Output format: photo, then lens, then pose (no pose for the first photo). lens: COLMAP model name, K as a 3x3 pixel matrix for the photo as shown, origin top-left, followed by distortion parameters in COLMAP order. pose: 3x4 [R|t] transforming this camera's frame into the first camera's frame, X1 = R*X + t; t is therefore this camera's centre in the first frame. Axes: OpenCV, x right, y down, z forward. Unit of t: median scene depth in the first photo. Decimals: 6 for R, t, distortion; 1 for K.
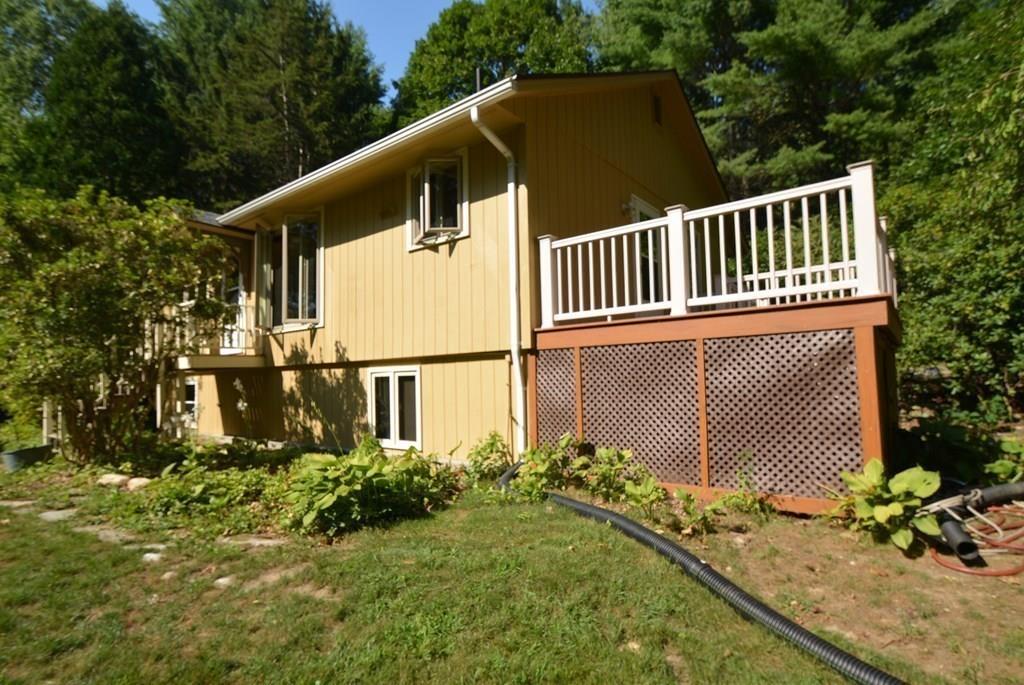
lens RADIAL K [[528.7, 0, 509.7], [0, 528.7, 354.4], [0, 0, 1]] dist [-0.003082, -0.001177]
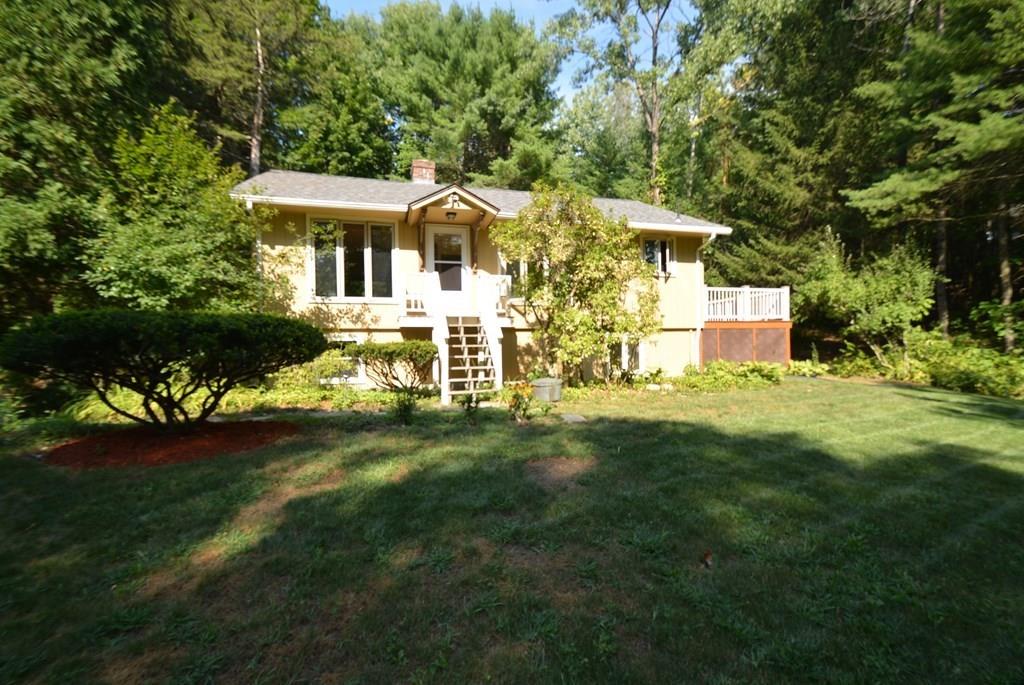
lens RADIAL K [[448.5, 0, 510.7], [0, 448.5, 359.5], [0, 0, 1]] dist [0.012196, -0.012773]
pose [[0.569176, -0.008176, 0.822175, -1.782300], [-0.041192, 0.998411, 0.038445, 0.074577], [-0.821184, -0.055749, 0.567935, 0.396968]]
